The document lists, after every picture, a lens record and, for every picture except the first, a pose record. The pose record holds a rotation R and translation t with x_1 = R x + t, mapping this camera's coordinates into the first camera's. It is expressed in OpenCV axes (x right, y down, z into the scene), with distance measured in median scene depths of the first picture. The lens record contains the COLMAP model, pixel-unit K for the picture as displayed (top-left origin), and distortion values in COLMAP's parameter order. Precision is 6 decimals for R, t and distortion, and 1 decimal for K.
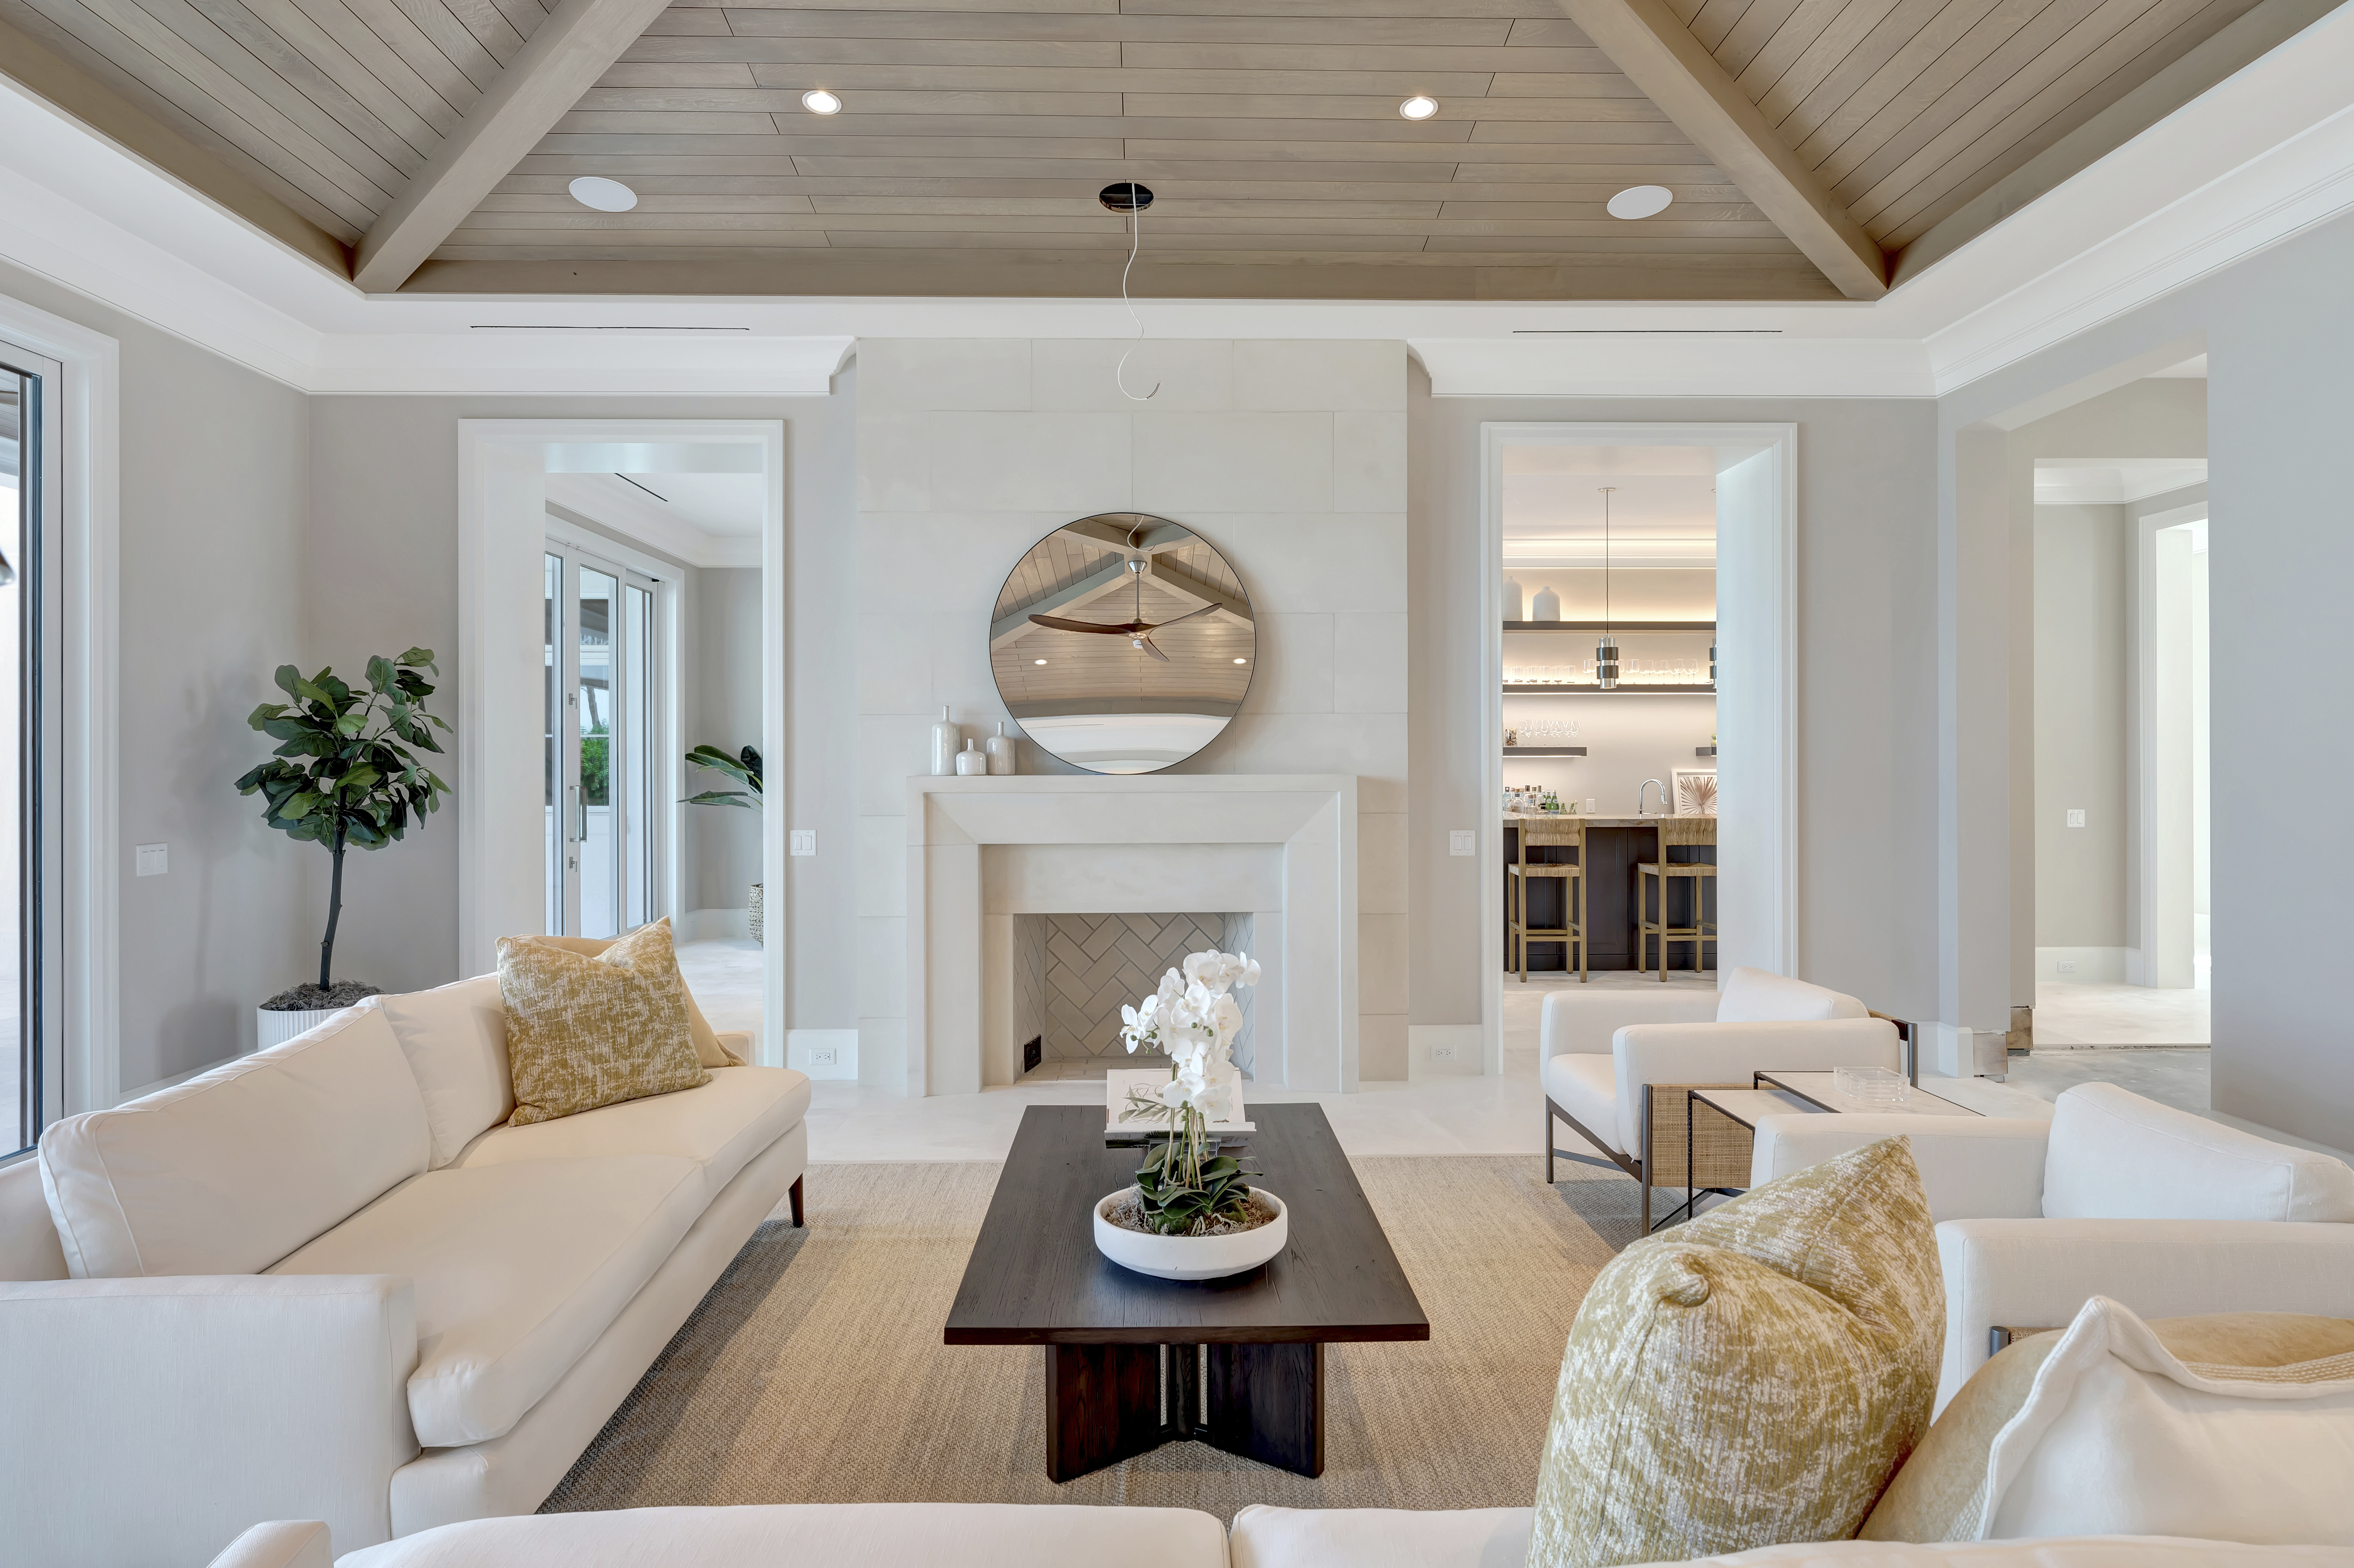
lens RADIAL K [[1321.9, 0, 1162.6], [0, 1321.9, 764.3], [0, 0, 1]] dist [0.000415, -0.000277]
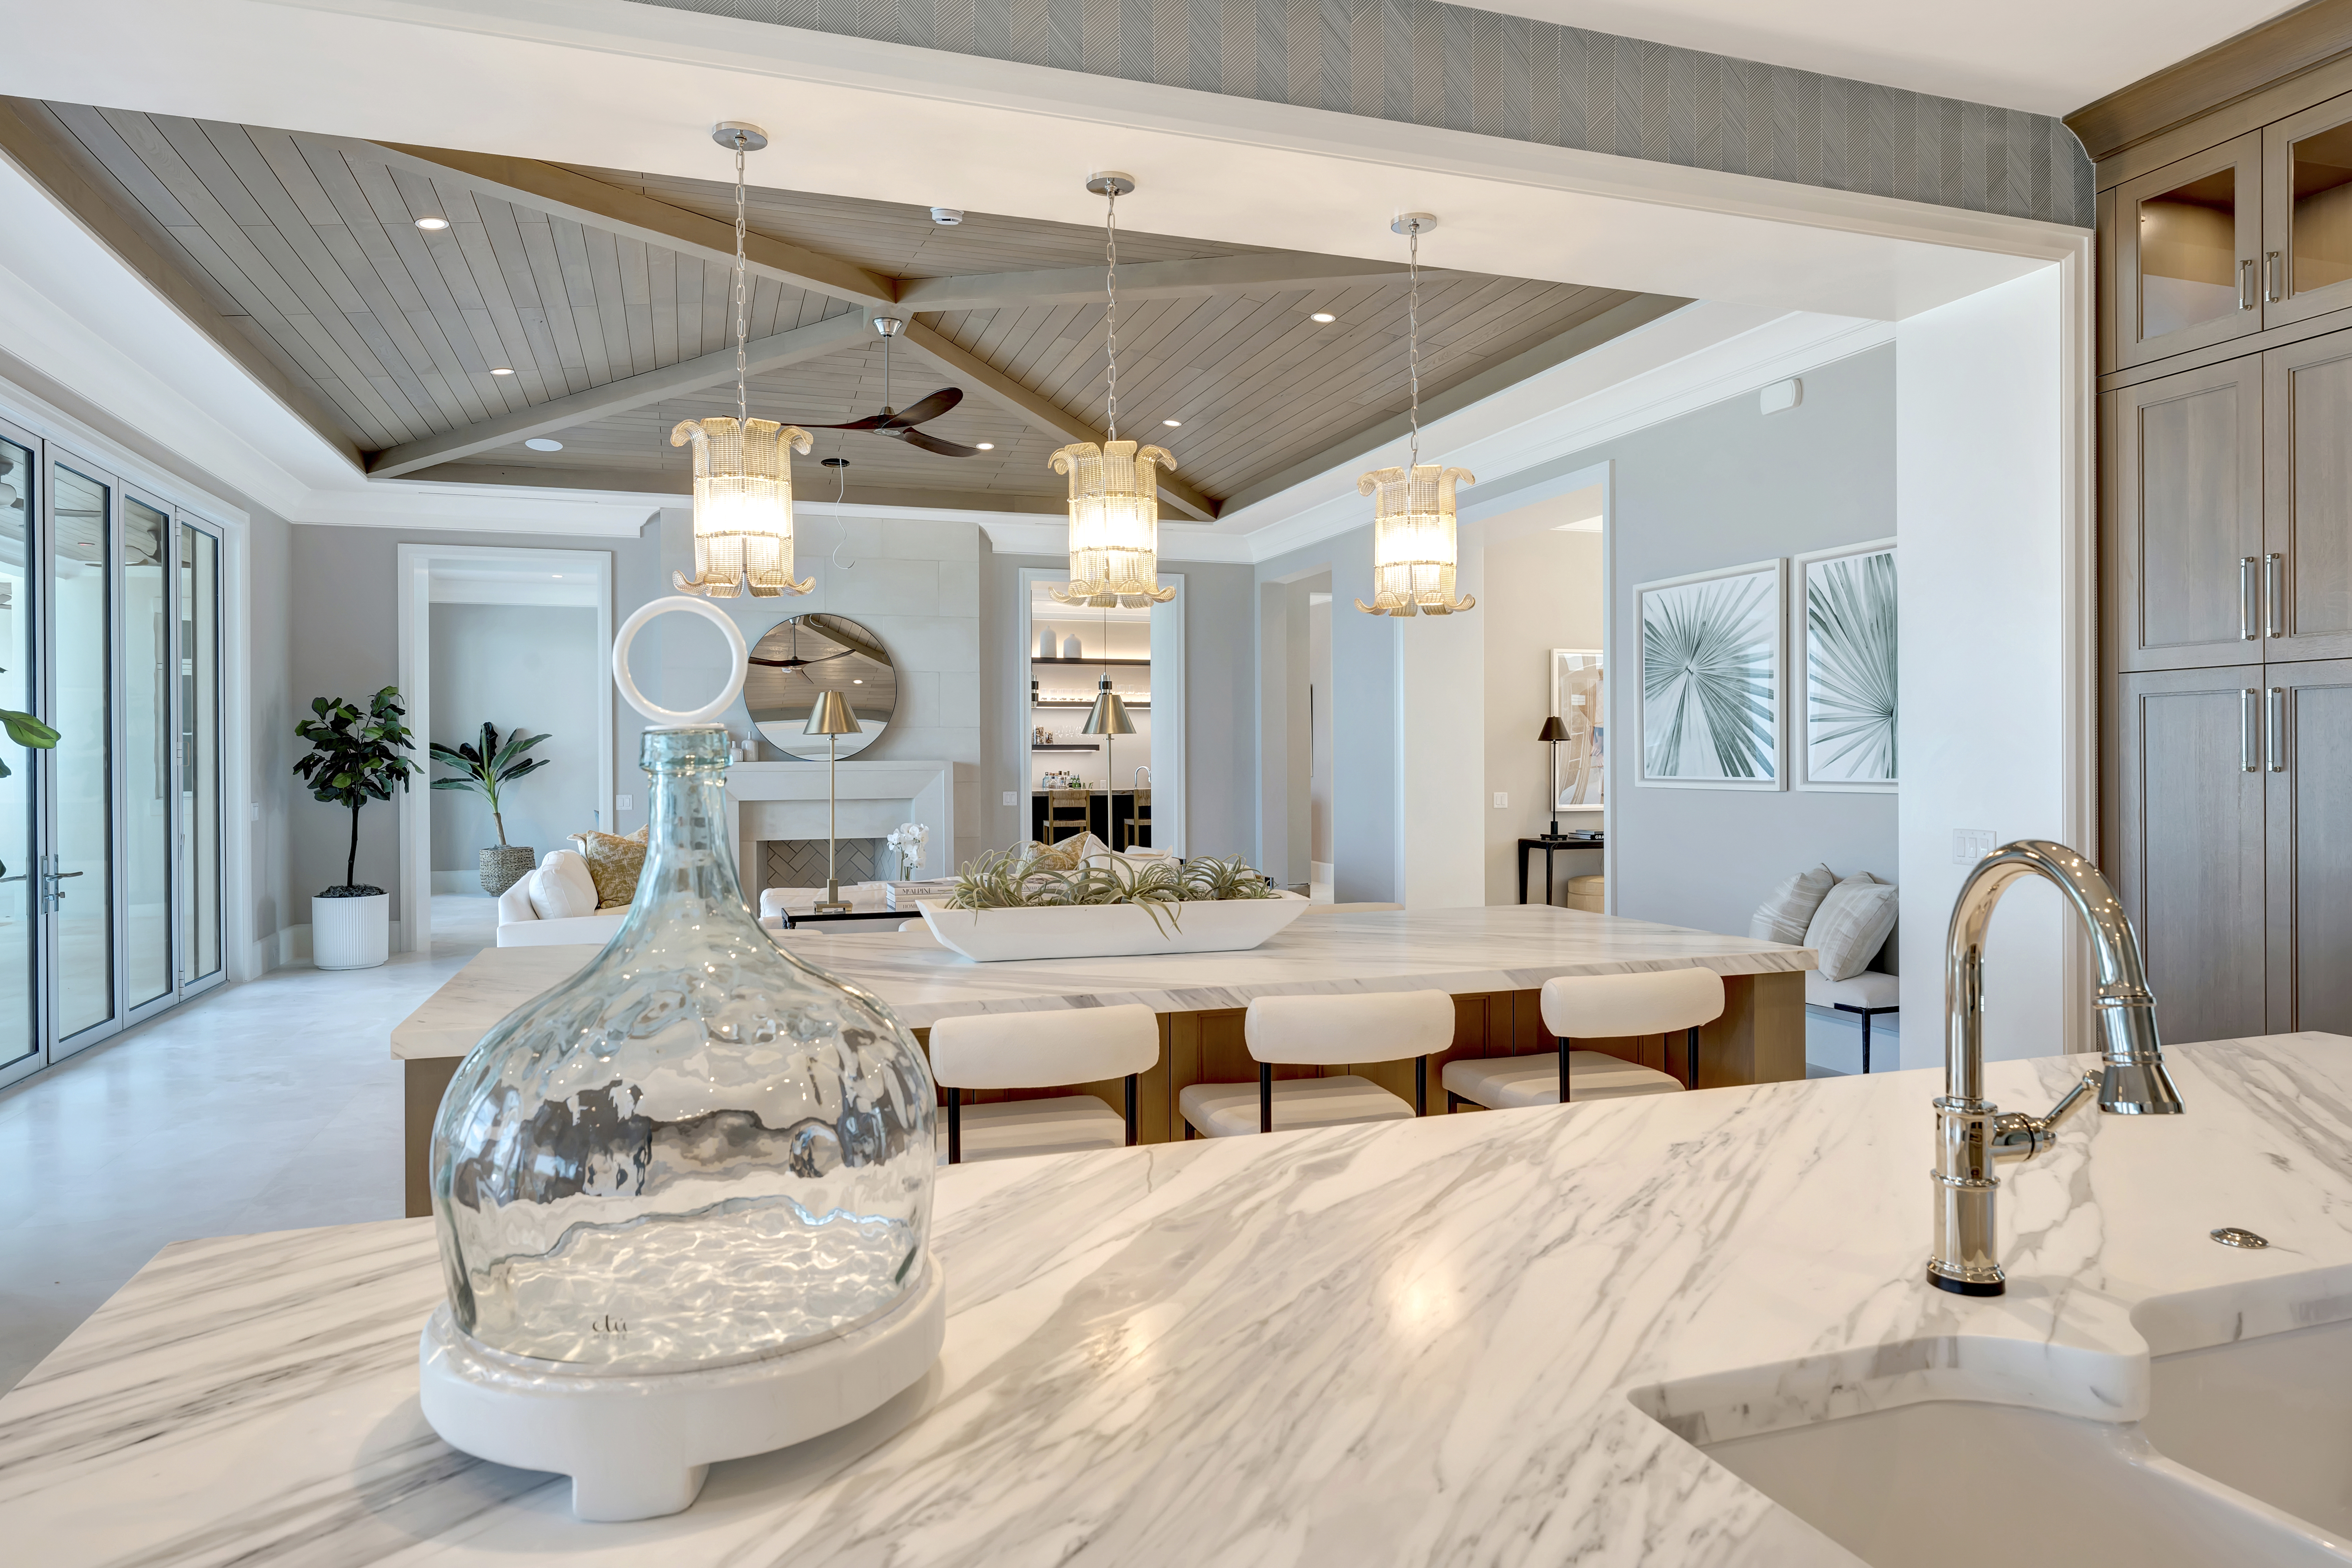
lens RADIAL K [[1429.7, 0, 1162.7], [0, 1429.7, 768.1], [0, 0, 1]] dist [-0.009299, -0.000787]
pose [[0.950962, -0.004109, 0.309280, -0.183618], [0.002218, 0.999977, 0.006467, 0.005554], [-0.309300, -0.005464, 0.950949, -0.945236]]
